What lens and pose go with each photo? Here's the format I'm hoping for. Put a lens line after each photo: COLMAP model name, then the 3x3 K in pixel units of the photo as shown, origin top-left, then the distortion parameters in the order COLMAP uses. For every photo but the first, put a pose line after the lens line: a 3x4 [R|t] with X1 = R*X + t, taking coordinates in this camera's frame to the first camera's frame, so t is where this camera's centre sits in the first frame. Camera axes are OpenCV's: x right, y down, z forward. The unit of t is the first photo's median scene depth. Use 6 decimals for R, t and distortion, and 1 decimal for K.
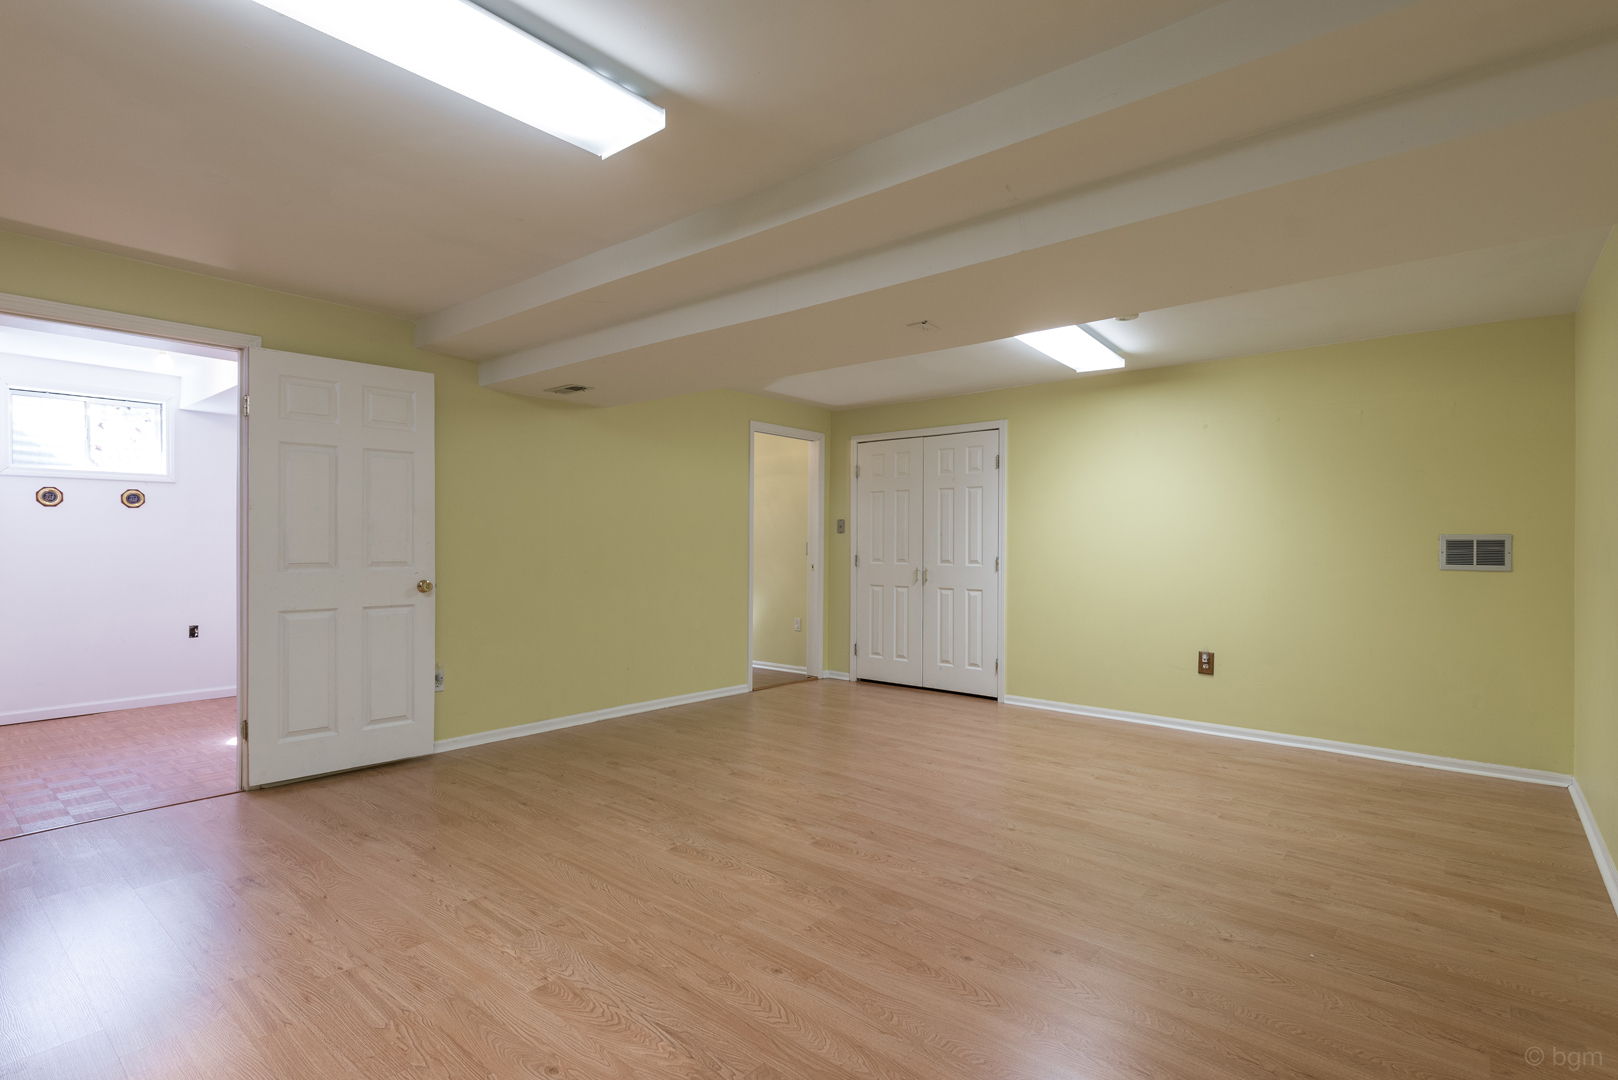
lens RADIAL K [[787.9, 0, 802.1], [0, 787.9, 547.4], [0, 0, 1]] dist [0.029458, -0.017623]
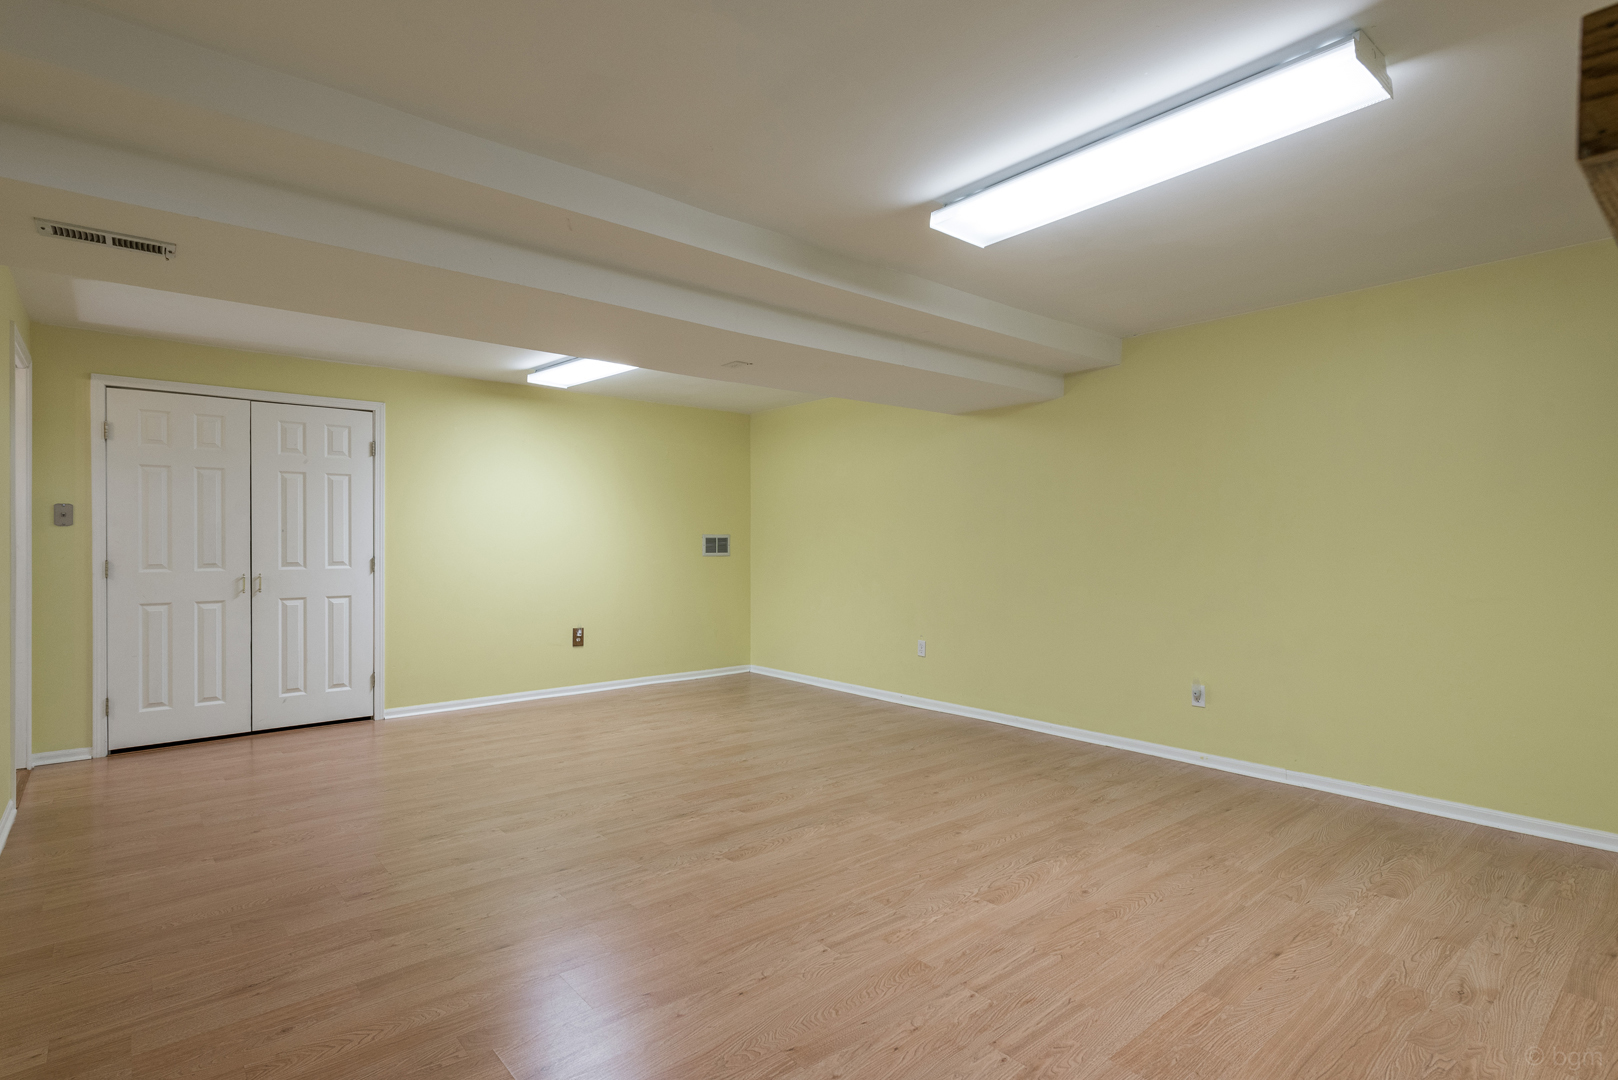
lens RADIAL K [[800.8, 0, 810.3], [0, 800.8, 543.7], [0, 0, 1]] dist [0.014681, -0.010161]
pose [[0.155914, -0.009968, 0.987720, -0.966272], [0.005217, 0.999943, 0.009268, -0.013846], [-0.987757, 0.003708, 0.155957, 0.646131]]
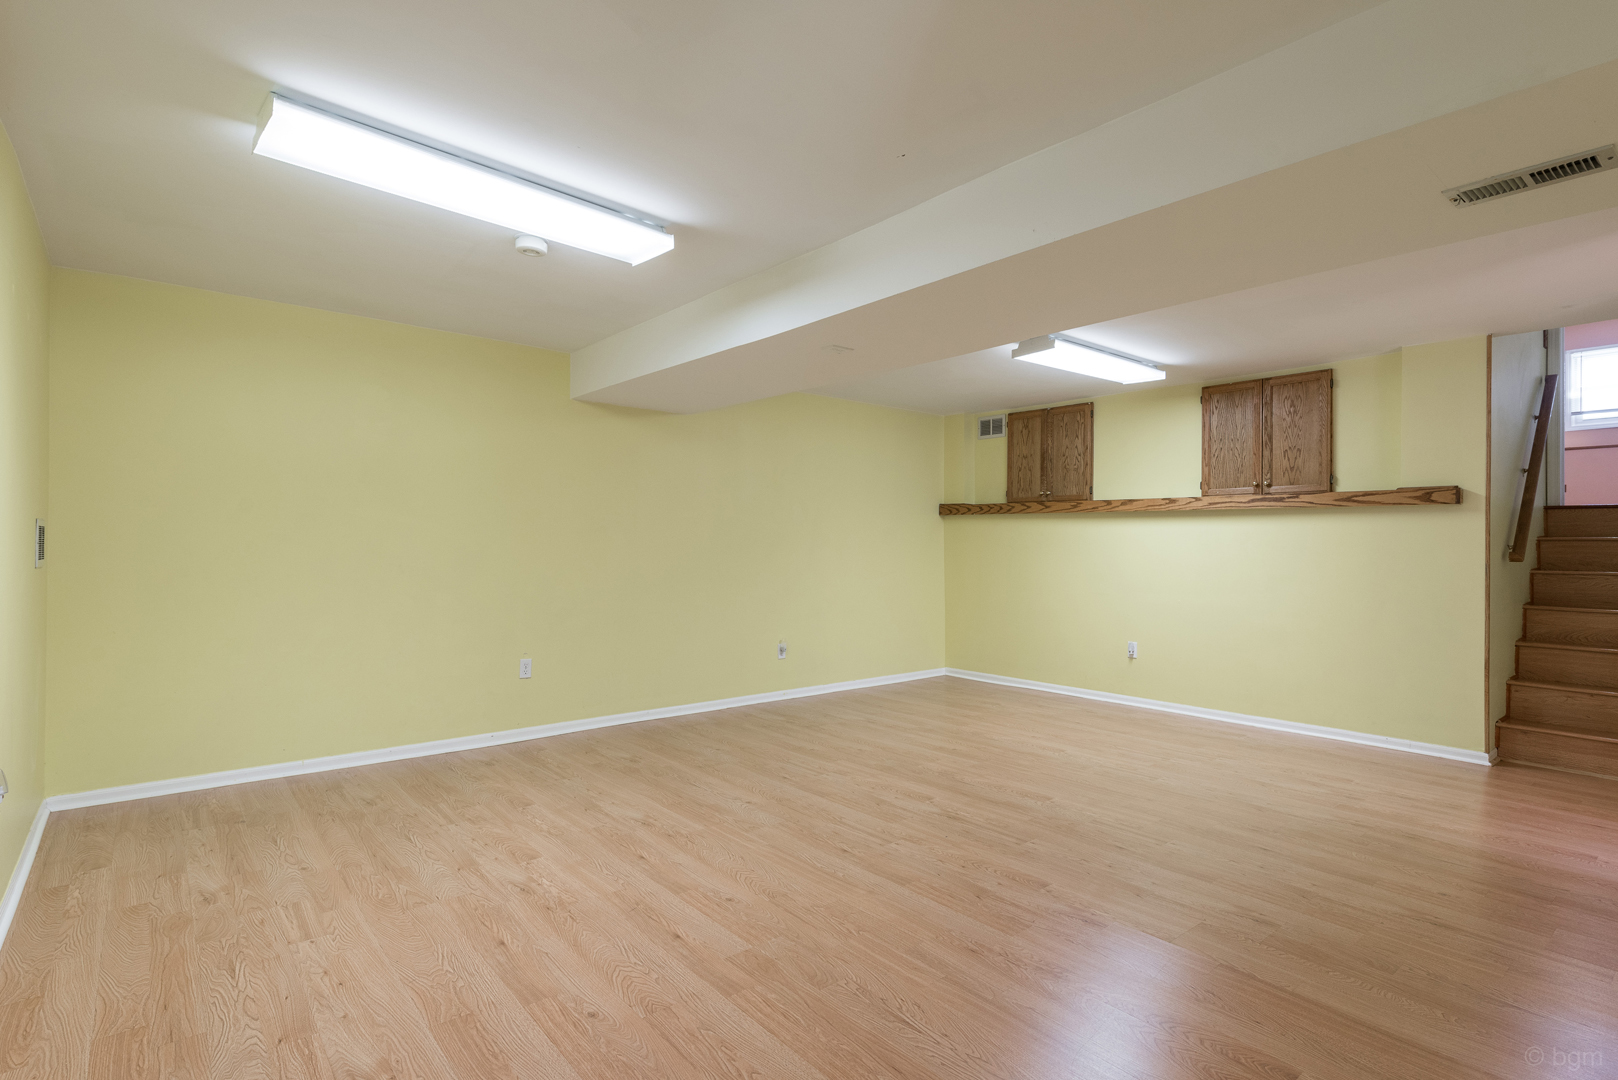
lens RADIAL K [[793.2, 0, 813.2], [0, 793.2, 543.5], [0, 0, 1]] dist [0.022183, -0.009474]
pose [[-0.986128, -0.016079, 0.165208, -0.000551], [-0.015642, 0.999870, 0.003948, -0.008958], [-0.165250, 0.001309, -0.986251, 1.956380]]
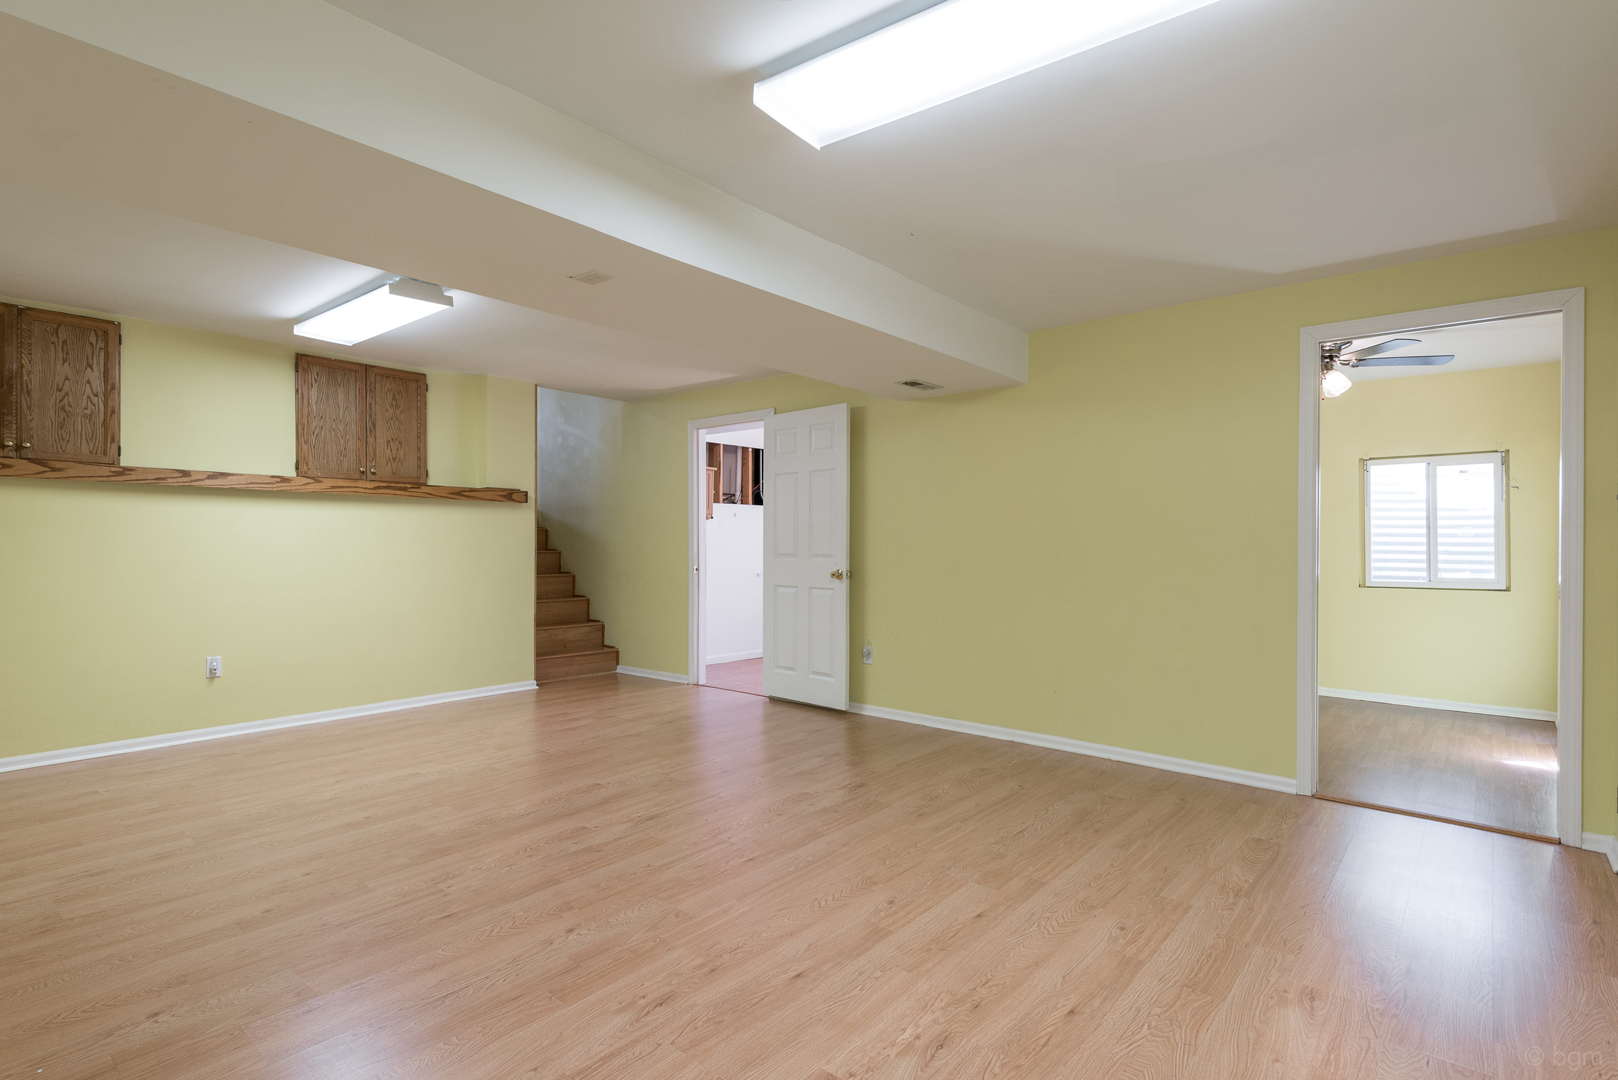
lens RADIAL K [[793.2, 0, 813.2], [0, 793.2, 543.5], [0, 0, 1]] dist [0.022183, -0.009474]
pose [[0.007230, -0.003382, -0.999968, 0.934863], [-0.009503, 0.999949, -0.003451, 0.005512], [0.999929, 0.009528, 0.007197, 1.142439]]
